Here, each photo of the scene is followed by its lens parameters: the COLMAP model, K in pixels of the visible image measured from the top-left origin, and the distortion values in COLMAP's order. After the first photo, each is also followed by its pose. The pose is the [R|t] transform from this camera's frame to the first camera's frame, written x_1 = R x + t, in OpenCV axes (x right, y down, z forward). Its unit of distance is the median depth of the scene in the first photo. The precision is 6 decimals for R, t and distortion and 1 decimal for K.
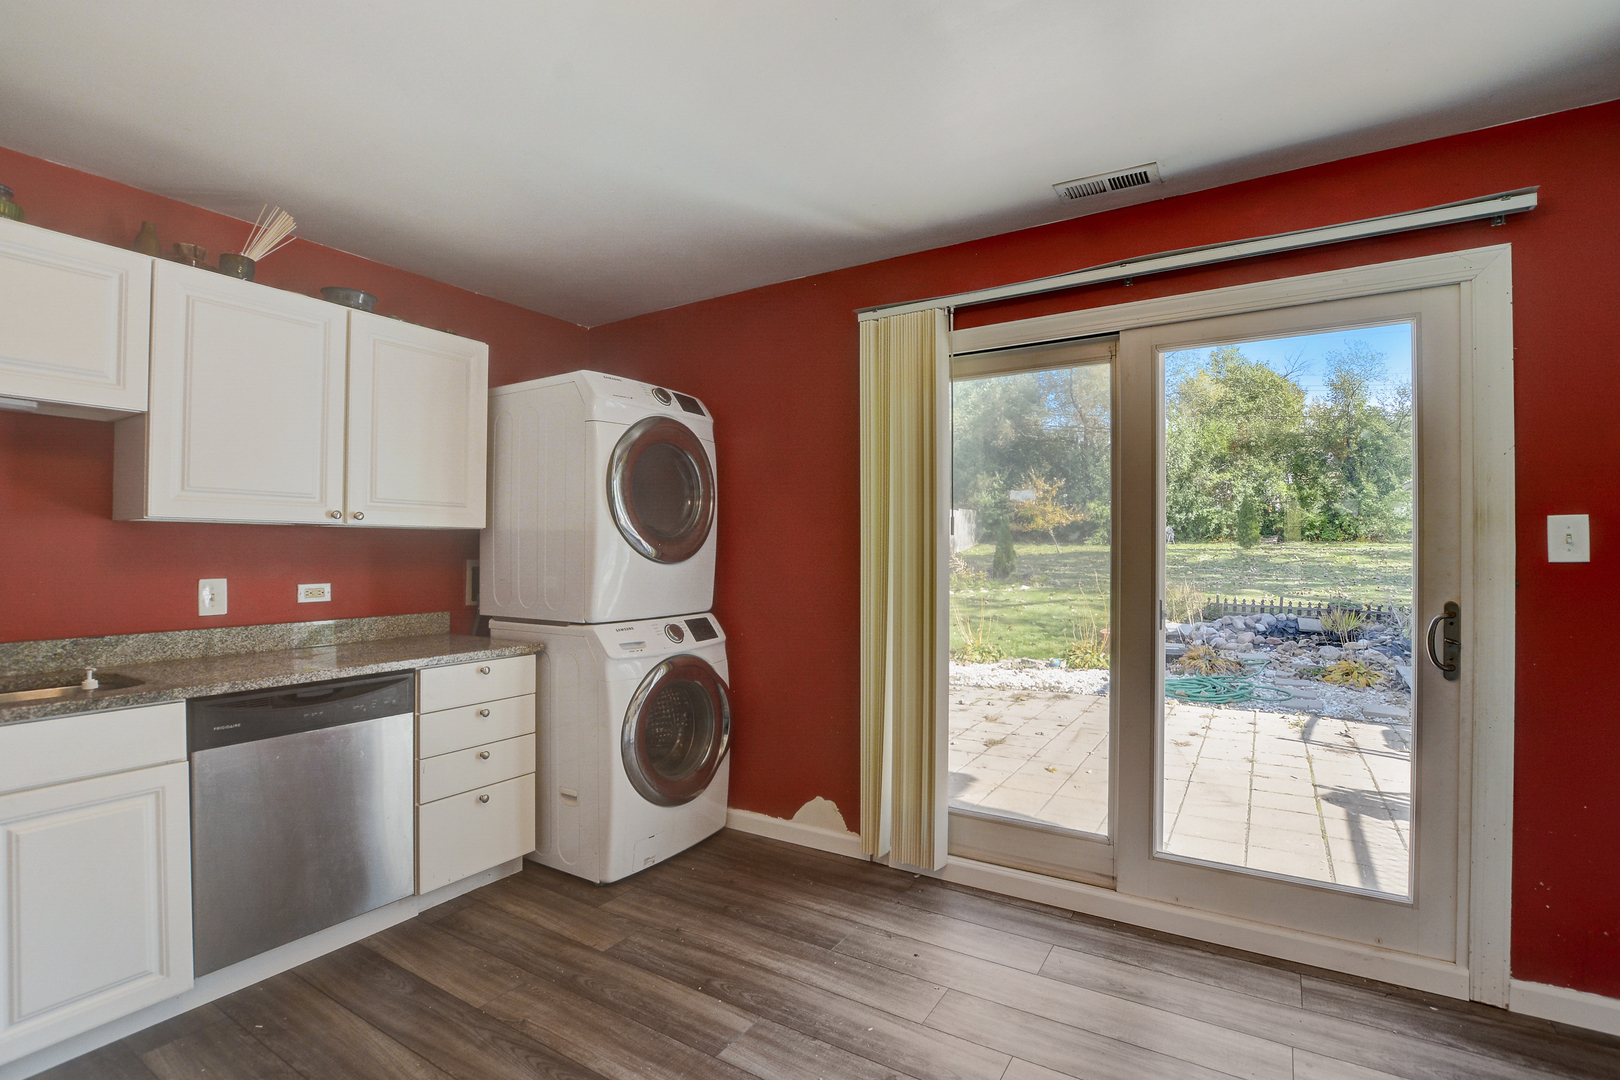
lens RADIAL K [[735.0, 0, 817.4], [0, 735.0, 554.3], [0, 0, 1]] dist [-0.036085, 0.004685]
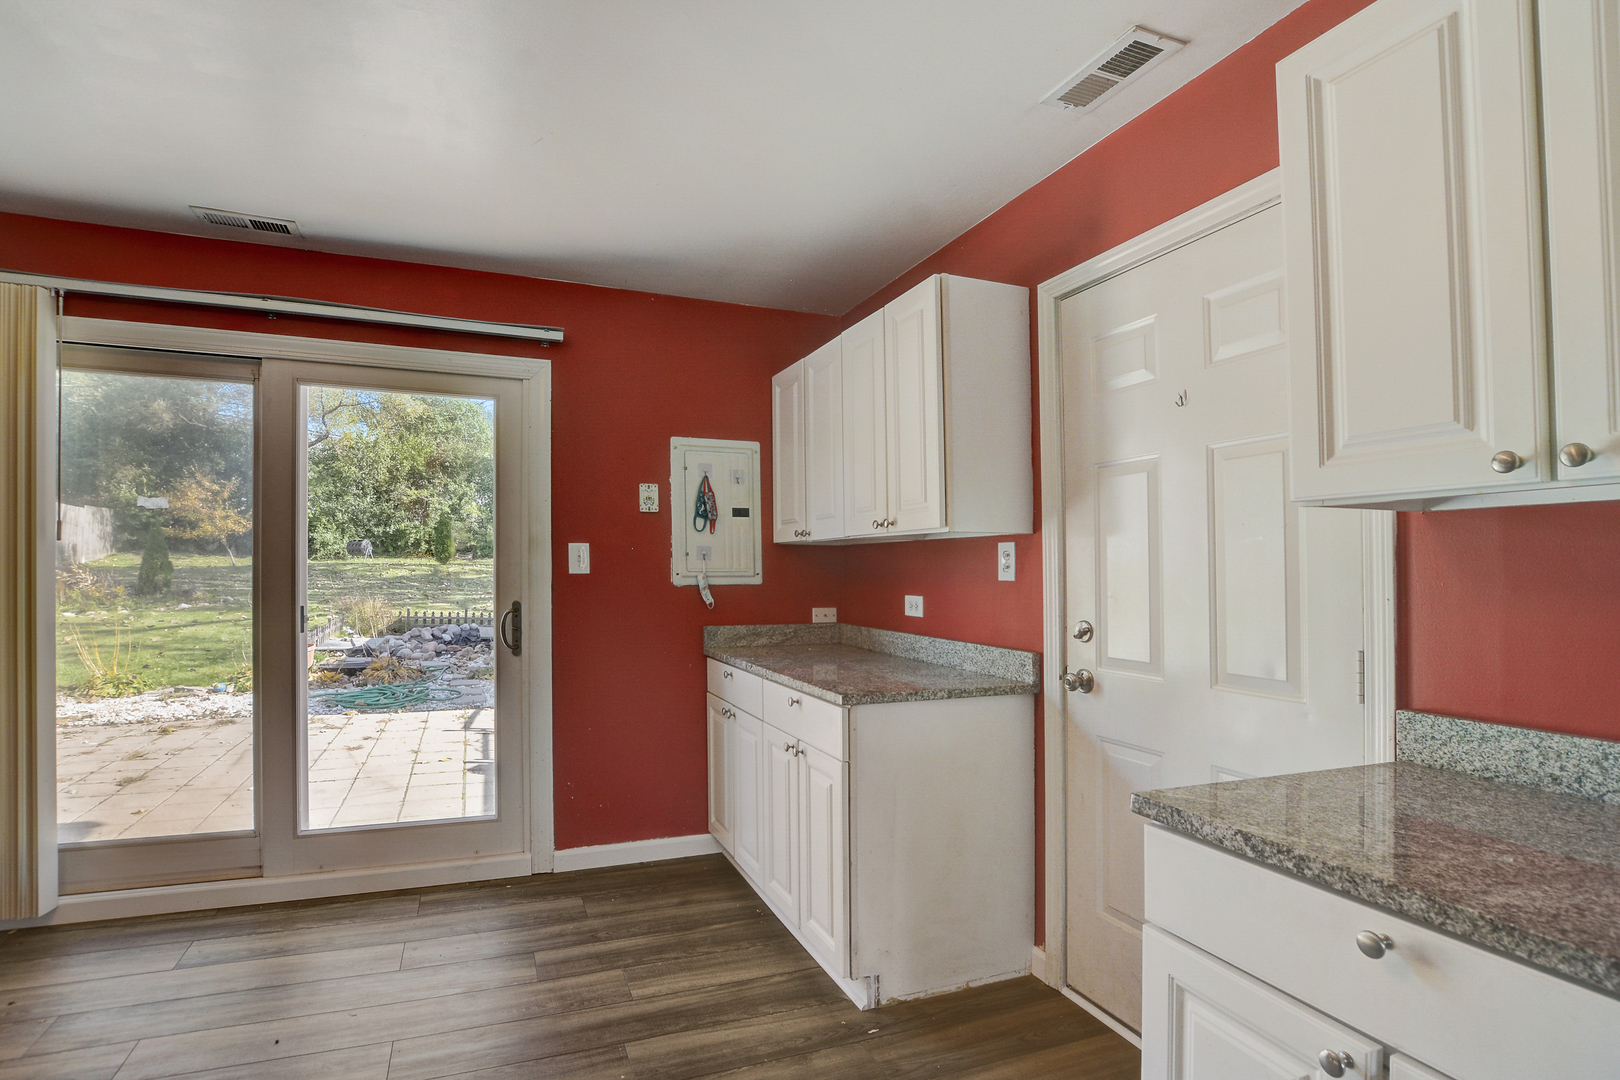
lens RADIAL K [[735.0, 0, 736.7], [0, 735.0, 583.8], [0, 0, 1]] dist [-0.036085, 0.004685]
pose [[0.597644, -0.006188, 0.801737, -0.023471], [-0.010865, 0.999816, 0.015816, 0.003757], [-0.801688, -0.018164, 0.597467, -0.202466]]
